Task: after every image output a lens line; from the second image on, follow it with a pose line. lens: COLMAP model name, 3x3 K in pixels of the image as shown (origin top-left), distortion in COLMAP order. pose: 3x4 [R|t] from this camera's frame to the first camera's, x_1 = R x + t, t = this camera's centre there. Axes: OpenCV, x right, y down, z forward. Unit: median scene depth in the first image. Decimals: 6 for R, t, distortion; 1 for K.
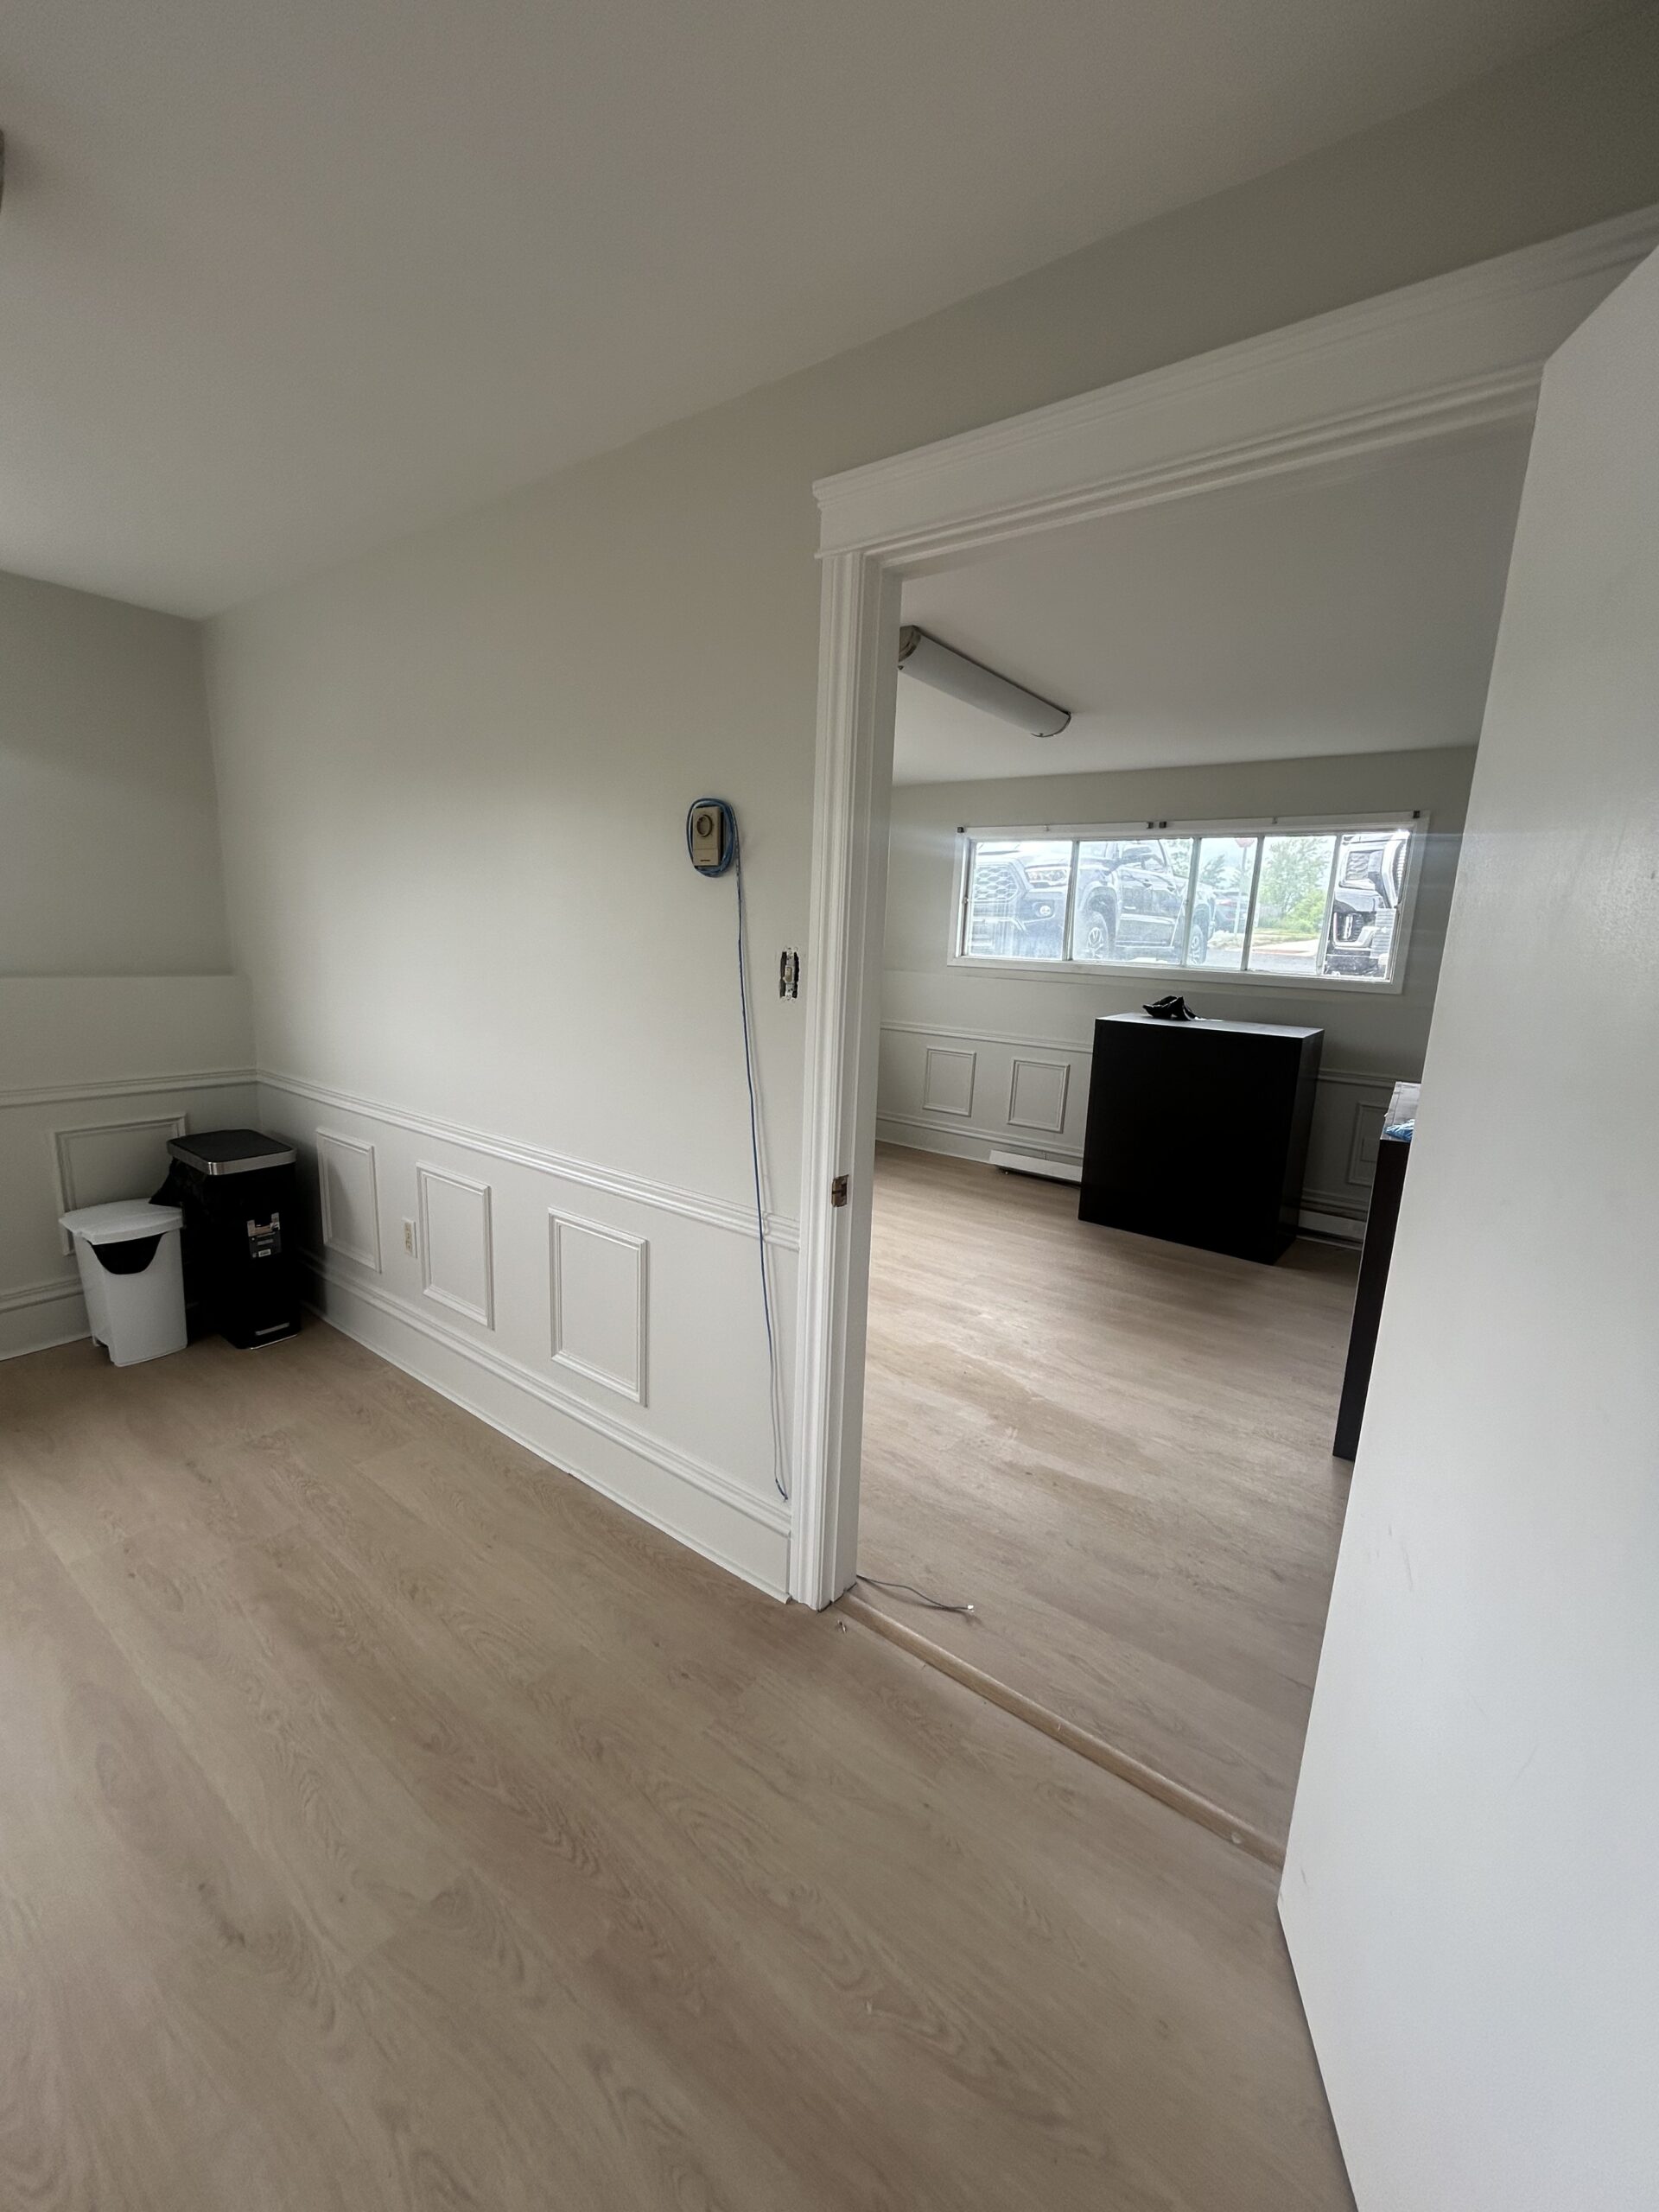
lens RADIAL K [[894.2, 0, 822.8], [0, 894.2, 1110.6], [0, 0, 1]] dist [-0.000679, 0.000177]
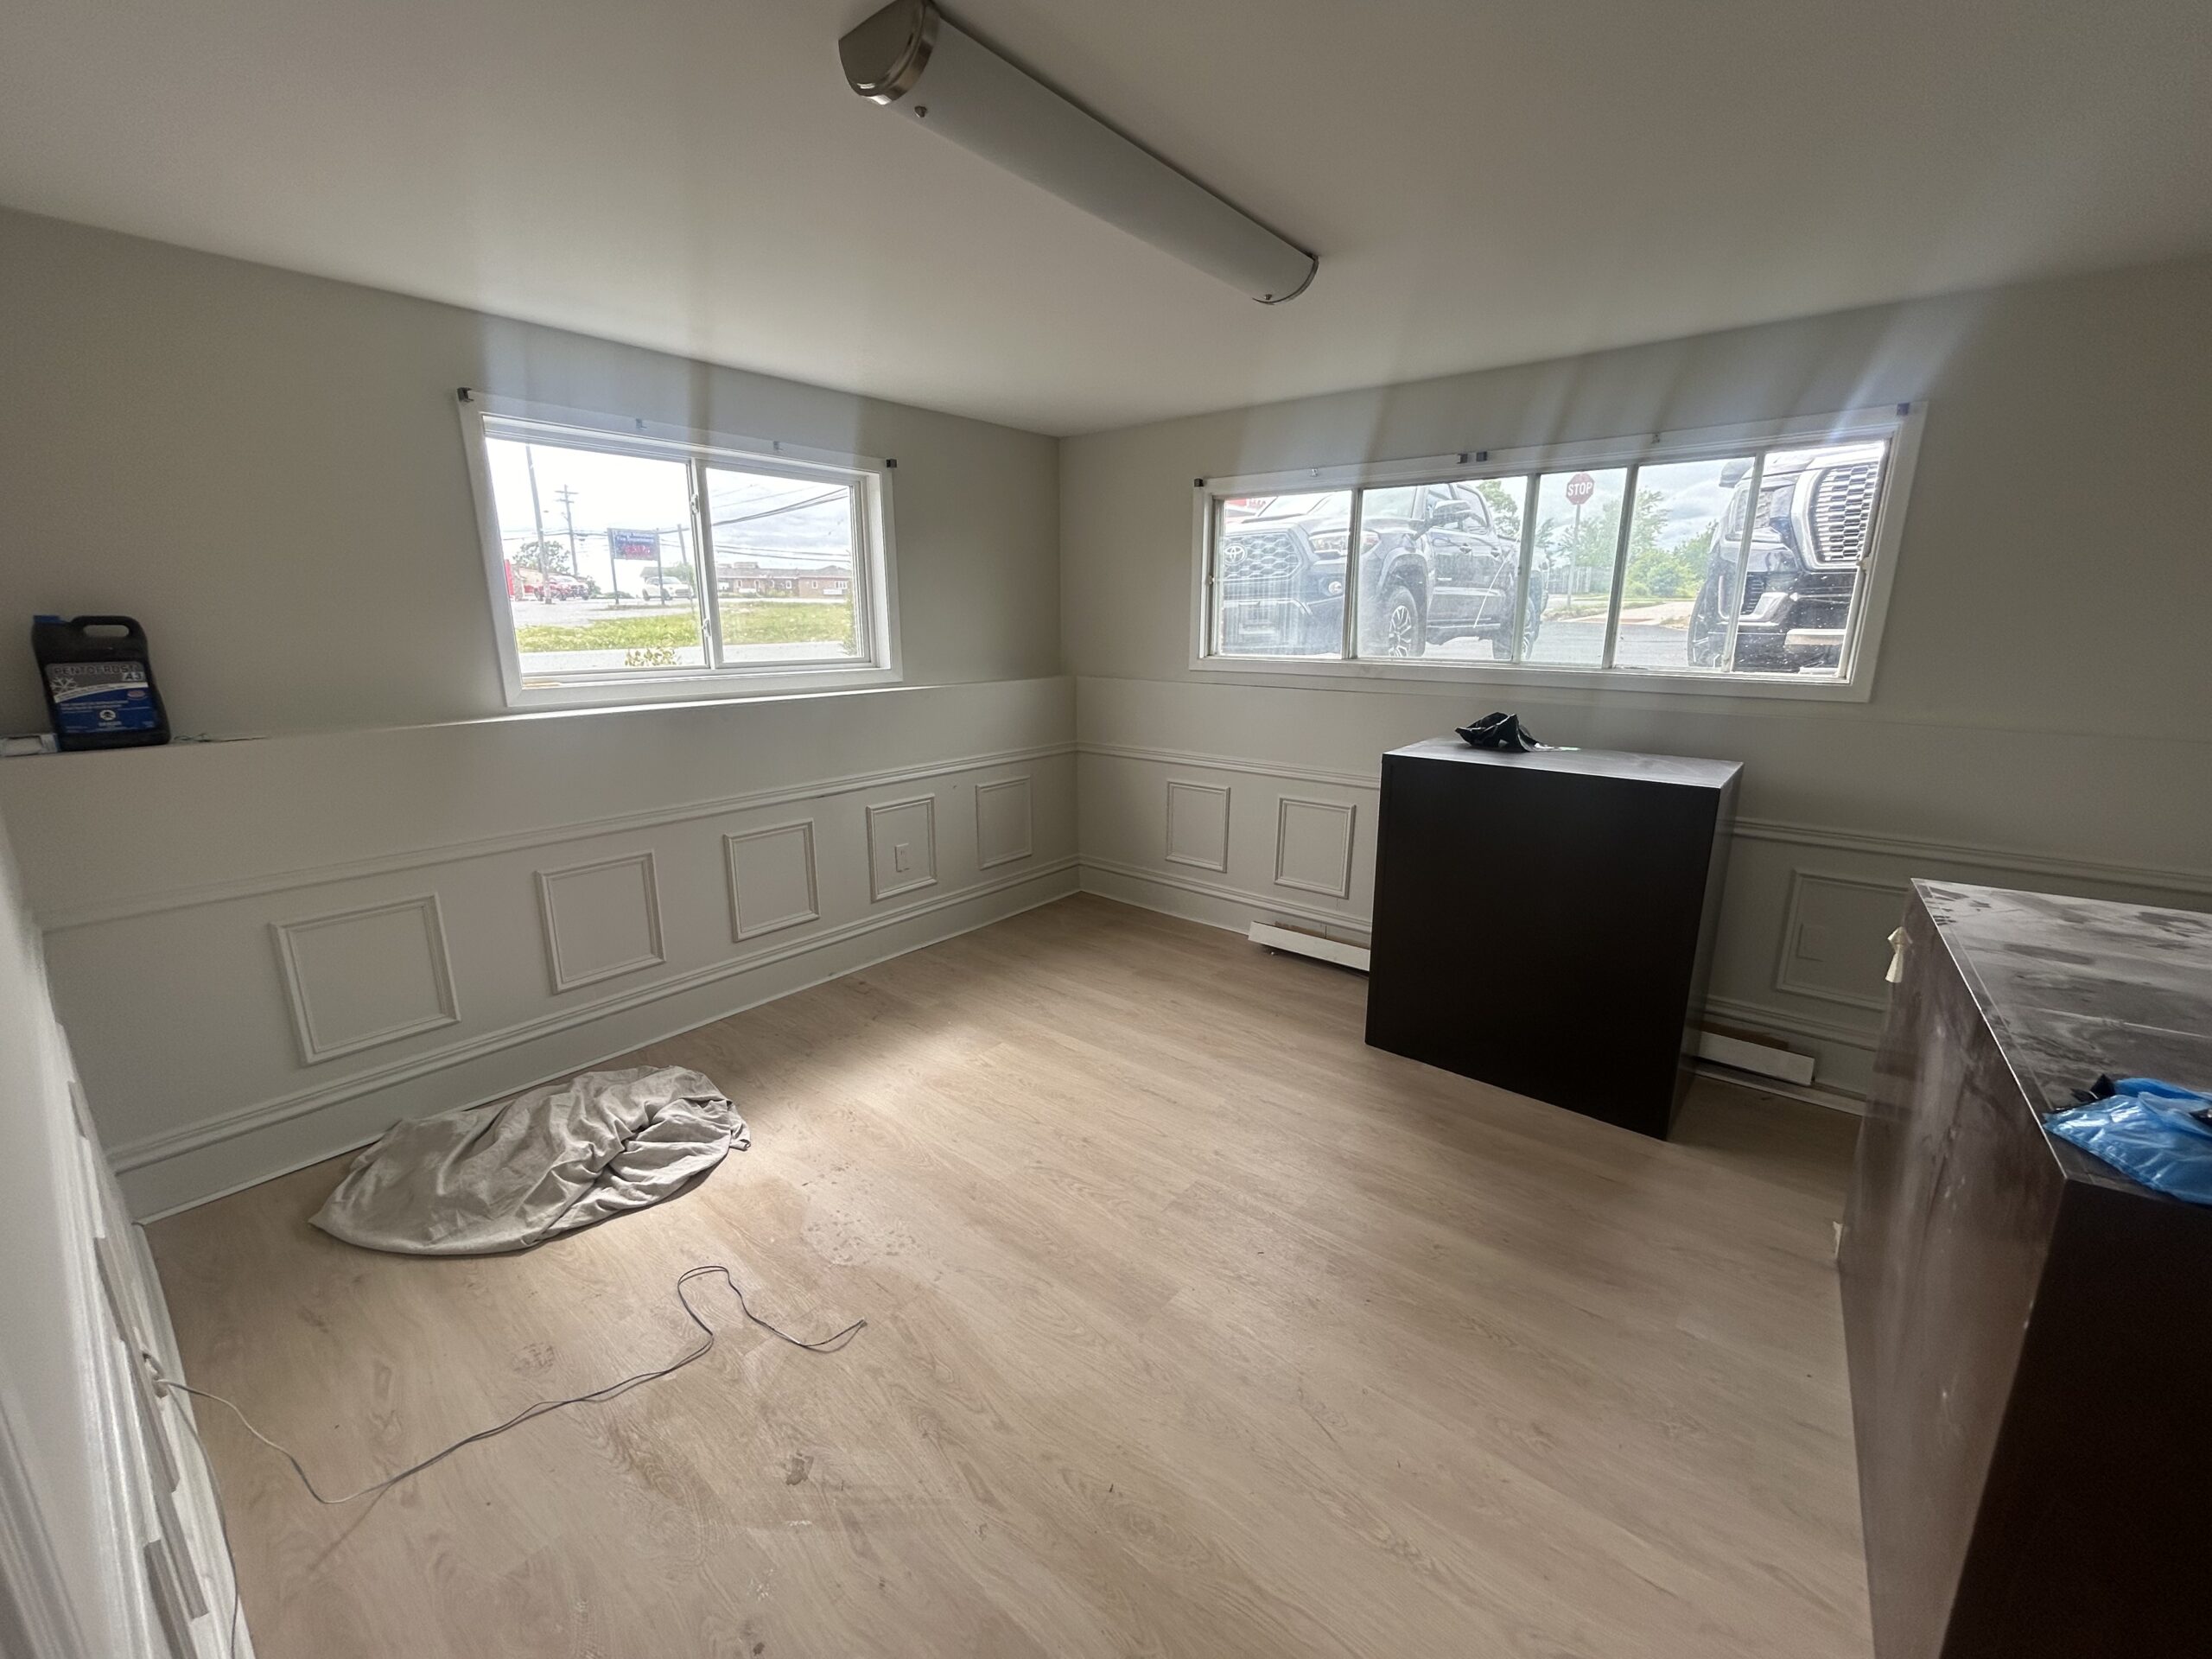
lens RADIAL K [[894.2, 0, 1105.1], [0, 894.2, 828.2], [0, 0, 1]] dist [-0.000679, 0.000177]
pose [[0.998528, -0.030379, -0.044931, 0.103173], [0.031975, 0.998867, 0.035239, -0.062421], [0.043810, -0.036624, 0.998368, 0.264333]]
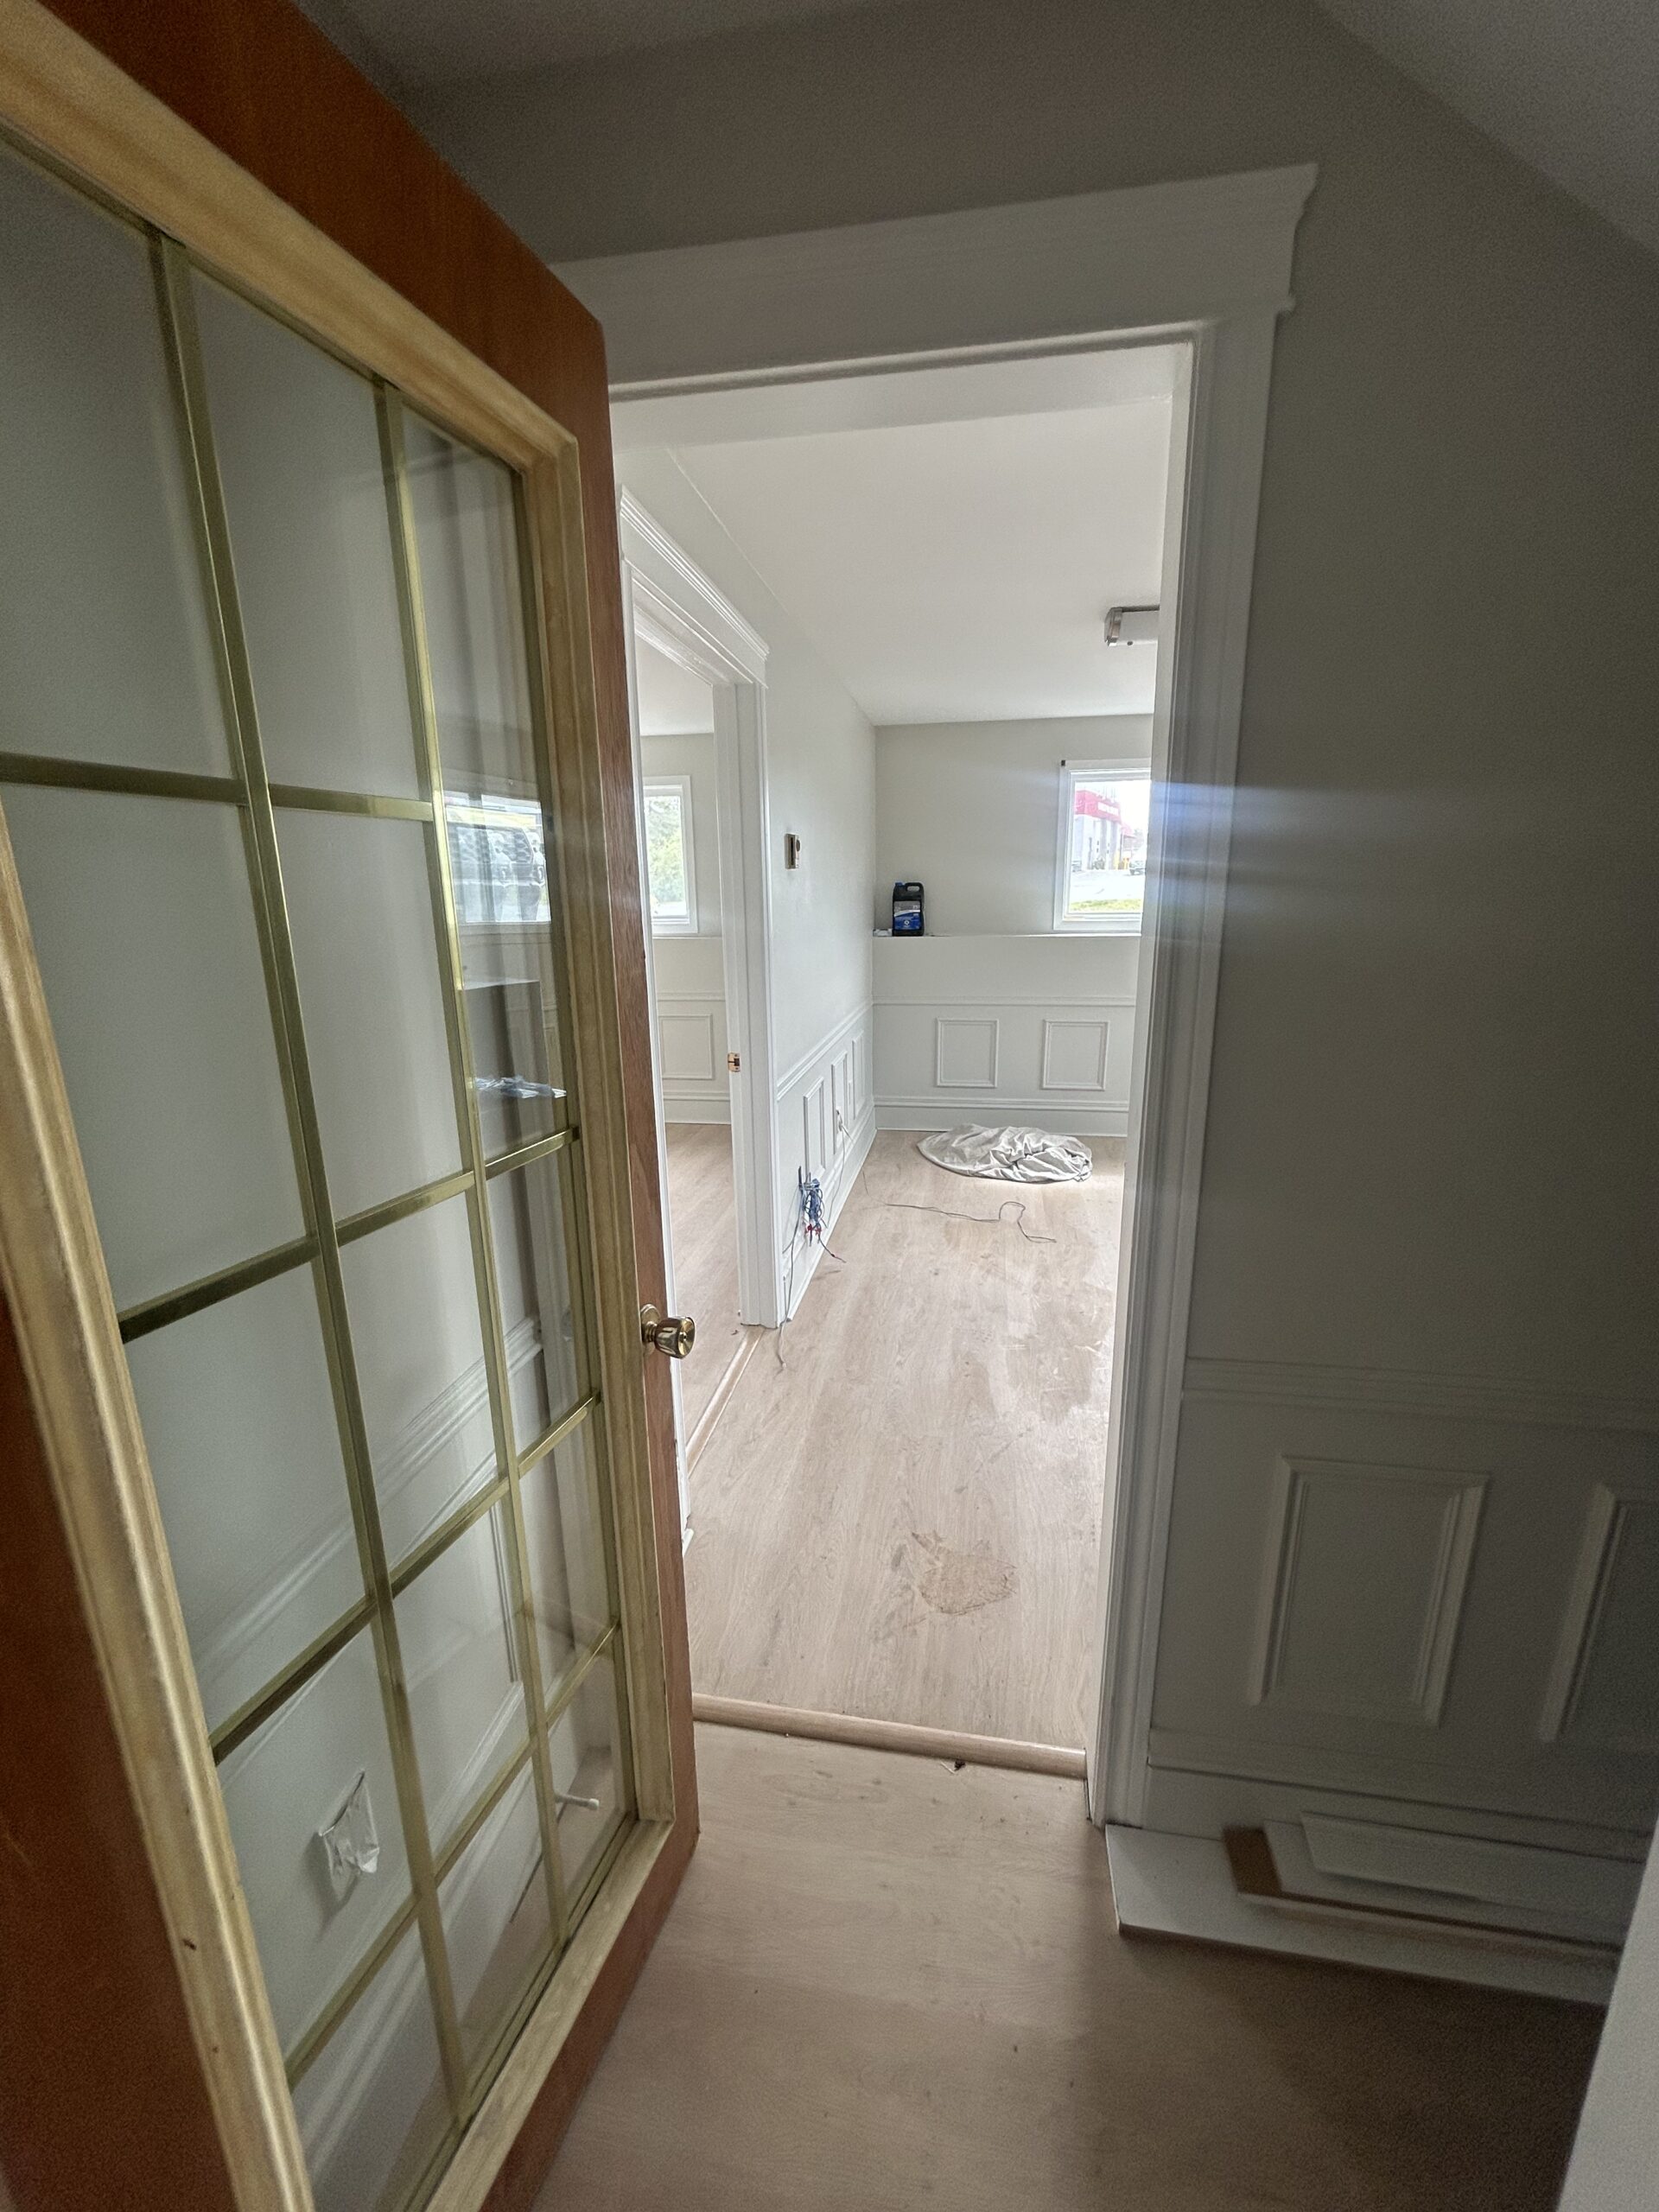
lens RADIAL K [[894.2, 0, 829.0], [0, 894.2, 1110.9], [0, 0, 1]] dist [-0.000679, 0.000177]
pose [[0.460161, 0.169953, -0.871417, 0.491870], [-0.140422, 0.983085, 0.117580, -0.013555], [0.876660, 0.068261, 0.476243, 0.115842]]
